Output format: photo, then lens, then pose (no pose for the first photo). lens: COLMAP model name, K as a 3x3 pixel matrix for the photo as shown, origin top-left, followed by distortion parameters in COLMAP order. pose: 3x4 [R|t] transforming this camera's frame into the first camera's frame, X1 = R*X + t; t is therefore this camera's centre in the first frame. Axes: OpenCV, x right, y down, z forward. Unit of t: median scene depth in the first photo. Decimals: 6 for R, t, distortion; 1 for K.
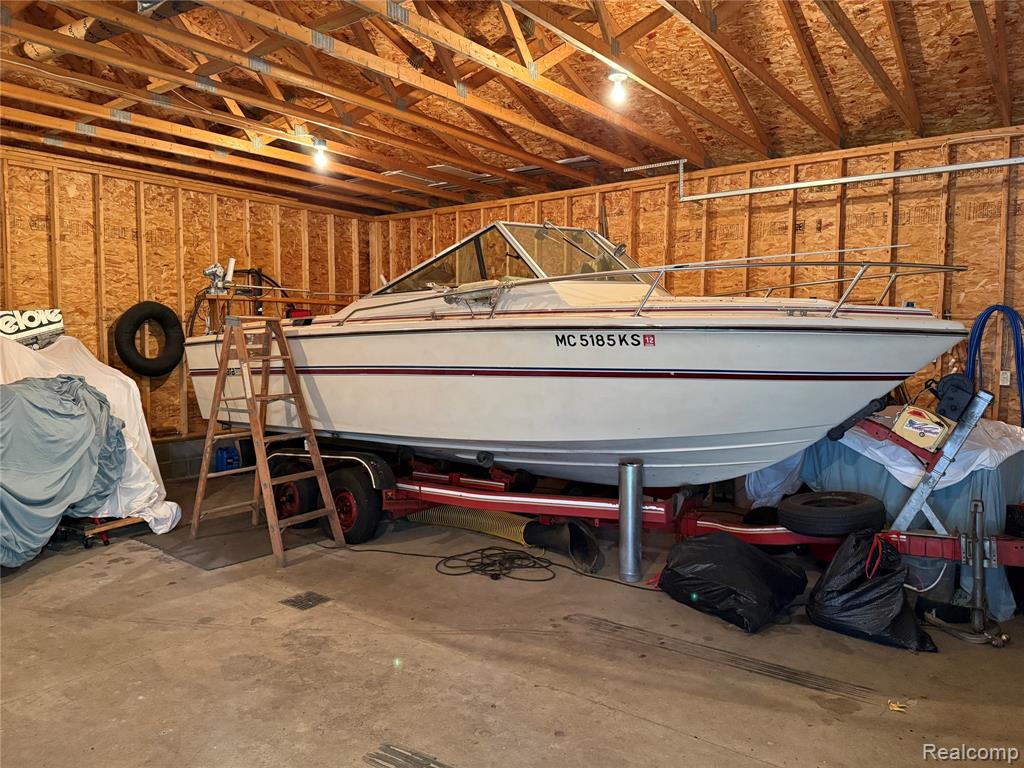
lens RADIAL K [[721.5, 0, 509.7], [0, 721.5, 382.1], [0, 0, 1]] dist [0.089846, -0.131364]
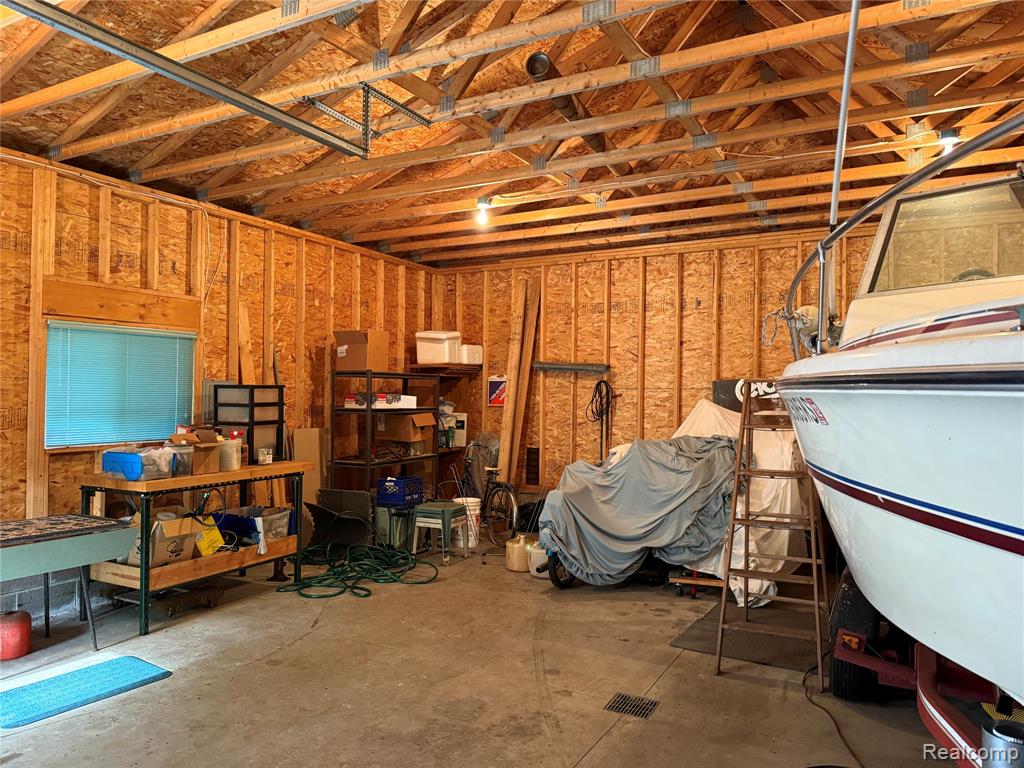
lens RADIAL K [[721.5, 0, 509.7], [0, 721.5, 382.1], [0, 0, 1]] dist [0.089846, -0.131364]
pose [[0.144615, -0.019518, -0.989296, 0.498922], [-0.077314, 0.996526, -0.030962, -0.037323], [0.986463, 0.080964, 0.142603, 0.629522]]
